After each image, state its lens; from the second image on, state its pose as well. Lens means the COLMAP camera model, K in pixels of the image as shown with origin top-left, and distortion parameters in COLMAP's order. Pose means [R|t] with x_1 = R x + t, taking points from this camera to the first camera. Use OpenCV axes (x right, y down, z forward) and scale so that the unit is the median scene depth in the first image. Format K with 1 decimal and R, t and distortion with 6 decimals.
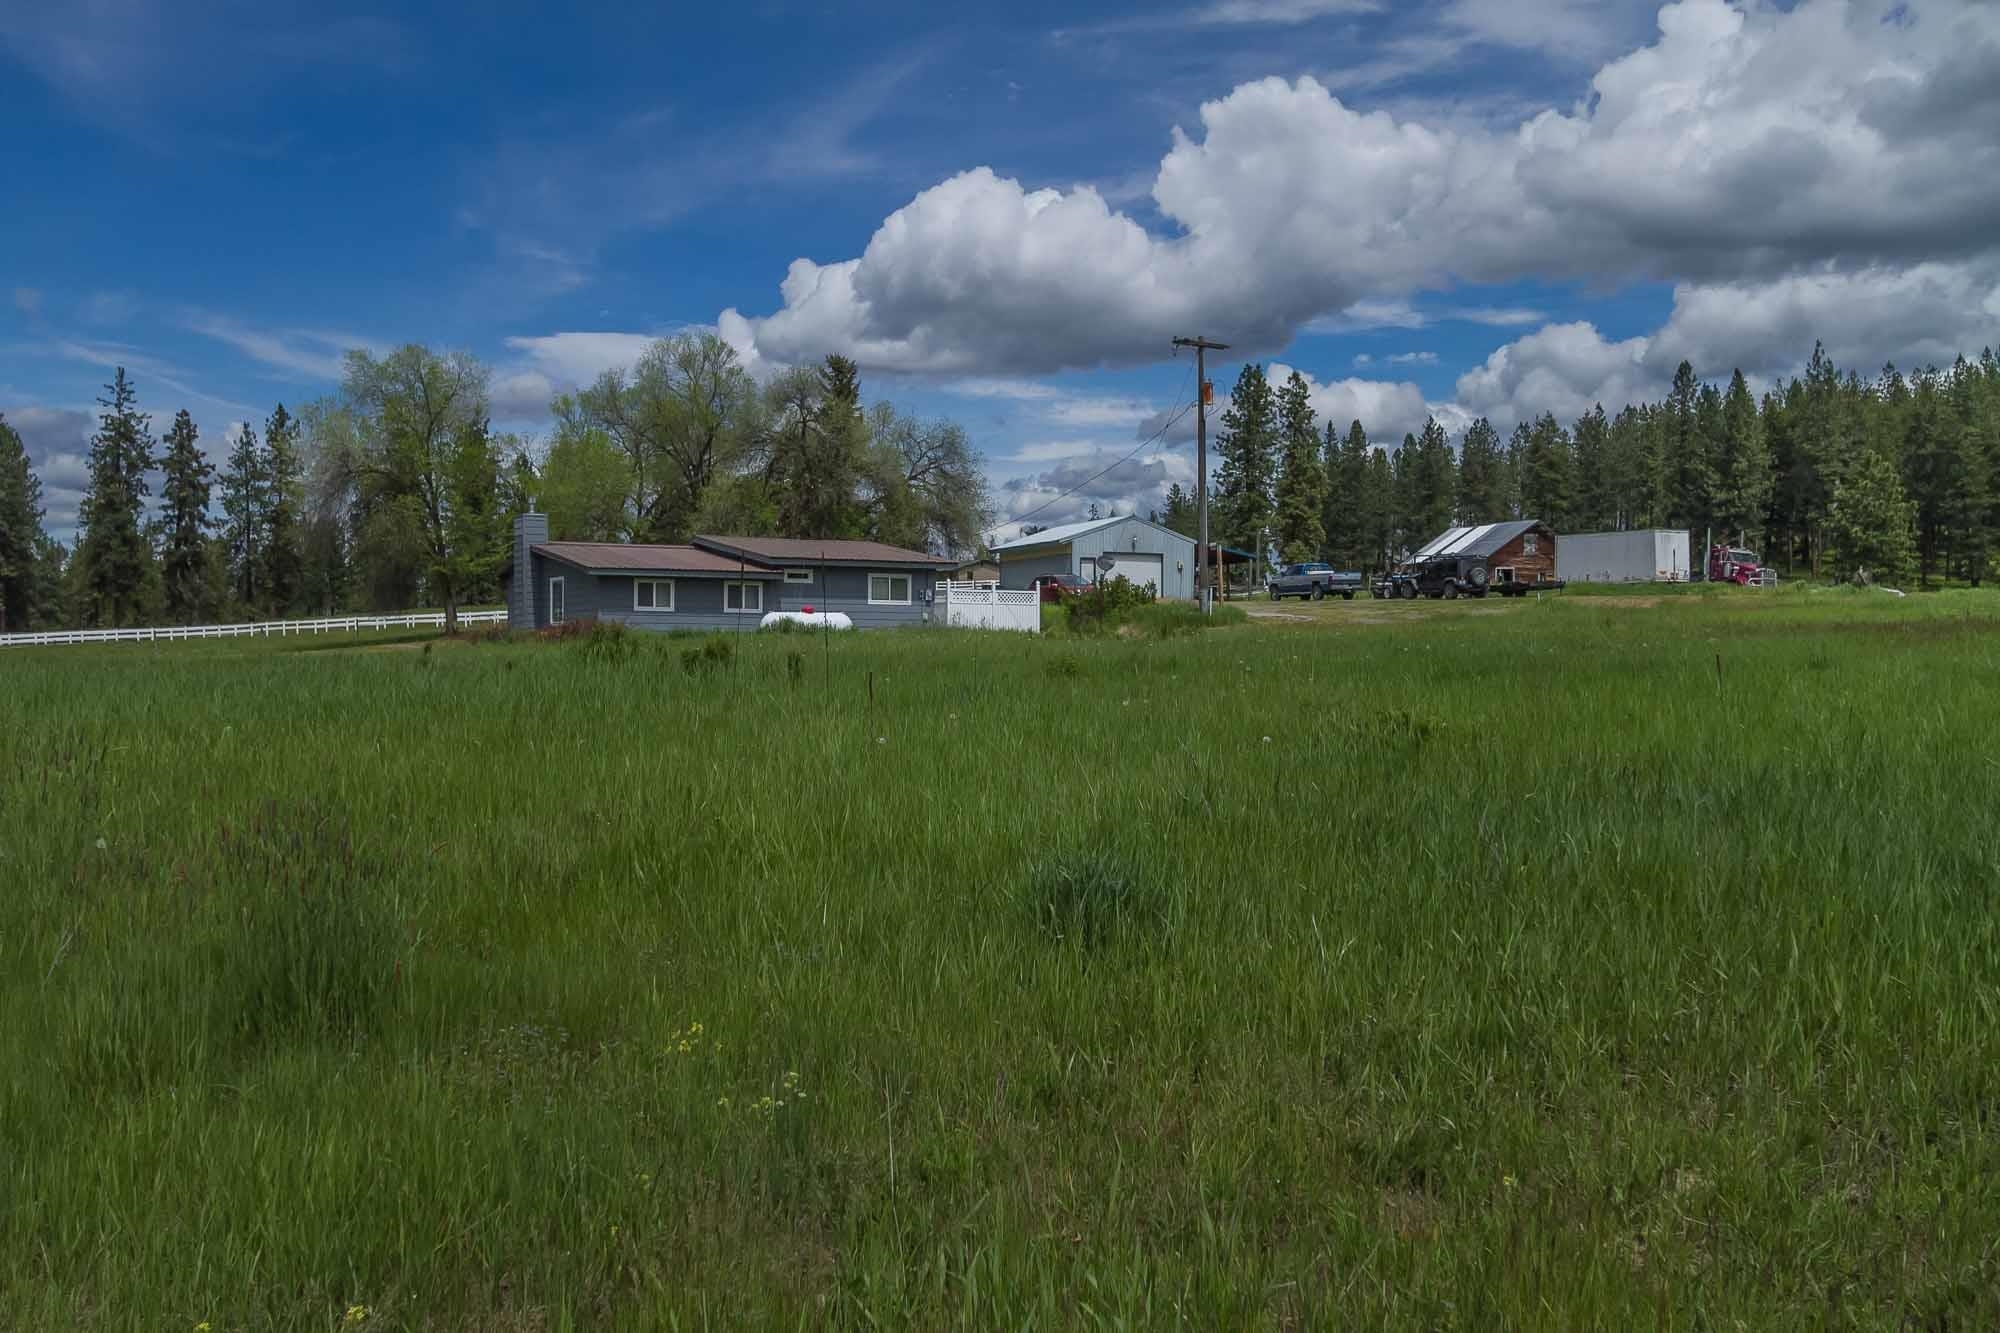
lens RADIAL K [[2051.5, 0, 1001.1], [0, 2051.5, 666.1], [0, 0, 1]] dist [0.002421, 0.000000]
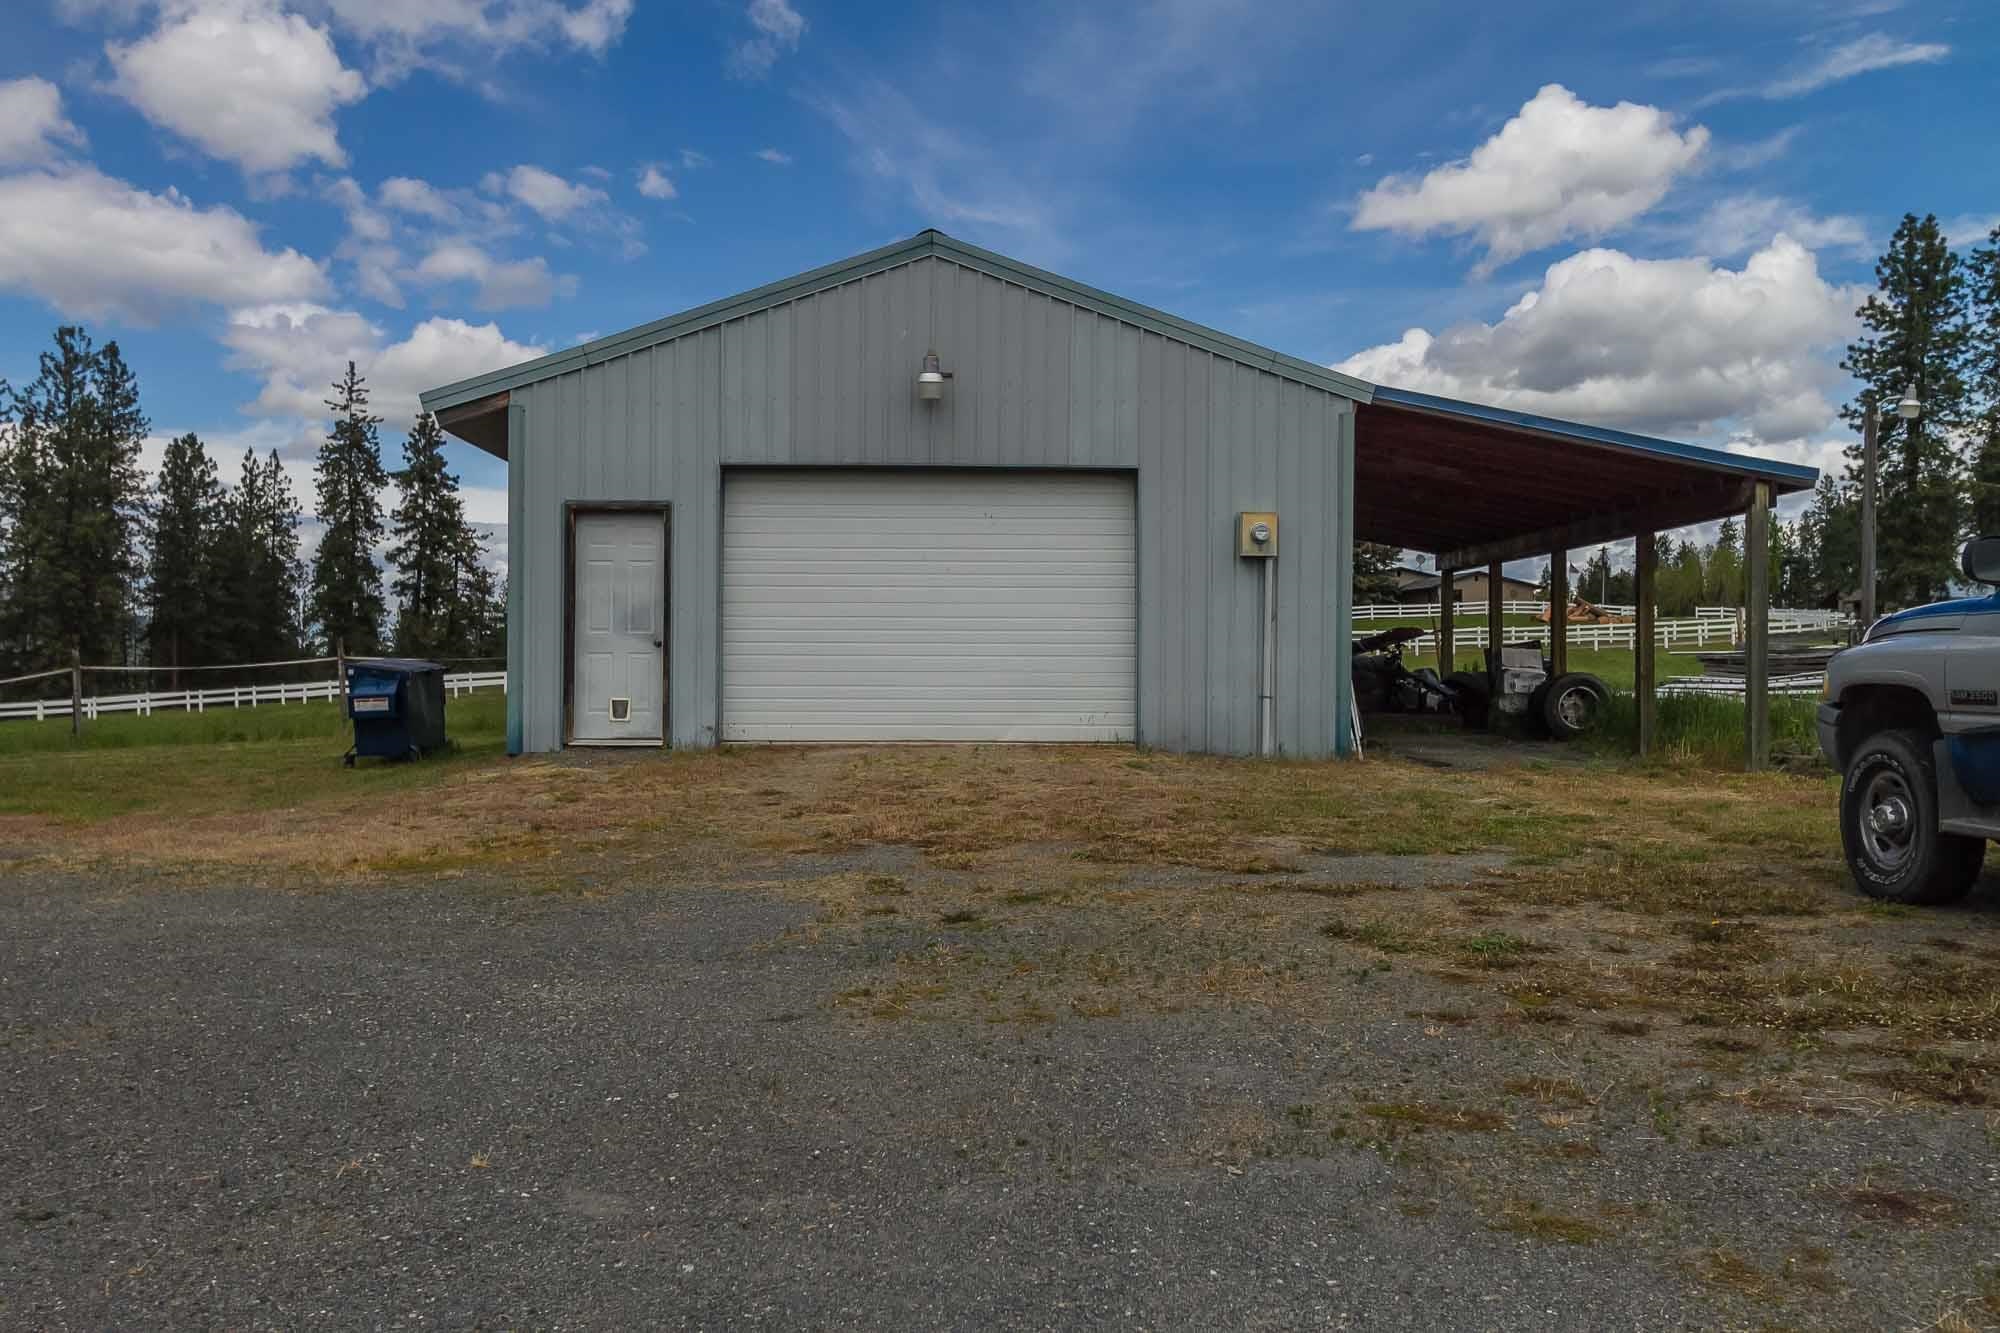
lens RADIAL K [[1676.4, 0, 995.1], [0, 1676.4, 661.4], [0, 0, 1]] dist [0.001740, 0.001897]
pose [[0.923246, -0.003627, -0.384193, 0.064879], [0.001456, 0.999981, -0.005941, -0.021318], [0.384208, 0.004926, 0.923234, 0.476859]]
